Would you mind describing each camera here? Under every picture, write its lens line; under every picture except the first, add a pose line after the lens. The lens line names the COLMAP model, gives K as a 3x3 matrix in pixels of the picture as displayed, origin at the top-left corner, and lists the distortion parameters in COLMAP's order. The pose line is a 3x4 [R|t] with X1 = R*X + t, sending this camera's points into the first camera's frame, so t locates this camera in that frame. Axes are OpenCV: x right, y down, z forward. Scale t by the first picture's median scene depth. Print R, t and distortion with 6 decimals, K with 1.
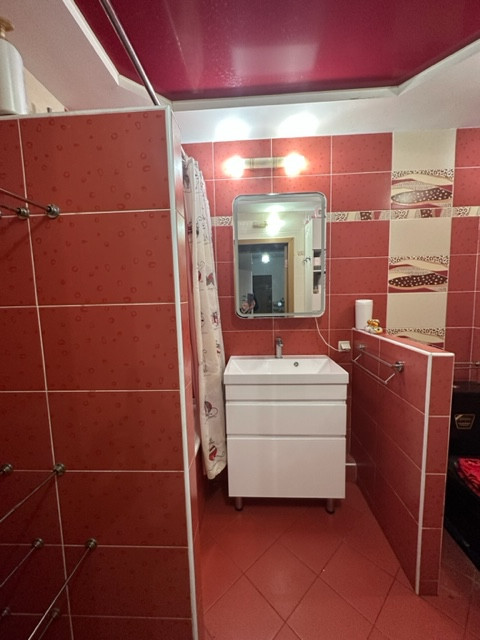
lens RADIAL K [[259.0, 0, 240.7], [0, 259.0, 320.9], [0, 0, 1]] dist [-0.002538, -0.000088]
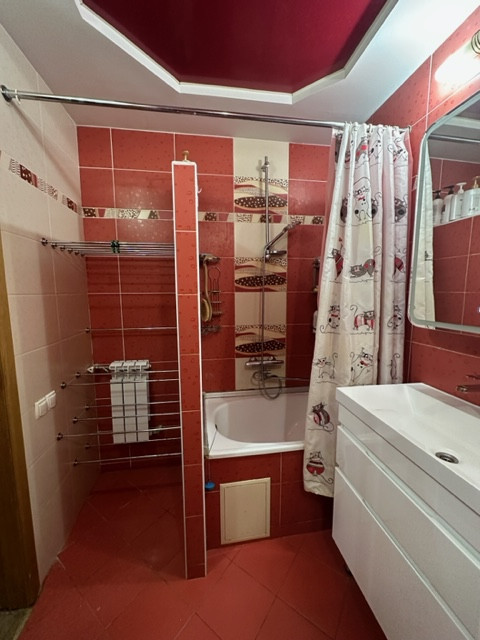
lens RADIAL K [[259.0, 0, 240.2], [0, 259.0, 320.4], [0, 0, 1]] dist [-0.002538, -0.000088]
pose [[0.977731, -0.003958, 0.209823, 0.377618], [0.001923, 0.999949, 0.009900, -0.002138], [-0.209852, -0.009276, 0.977689, -0.038186]]
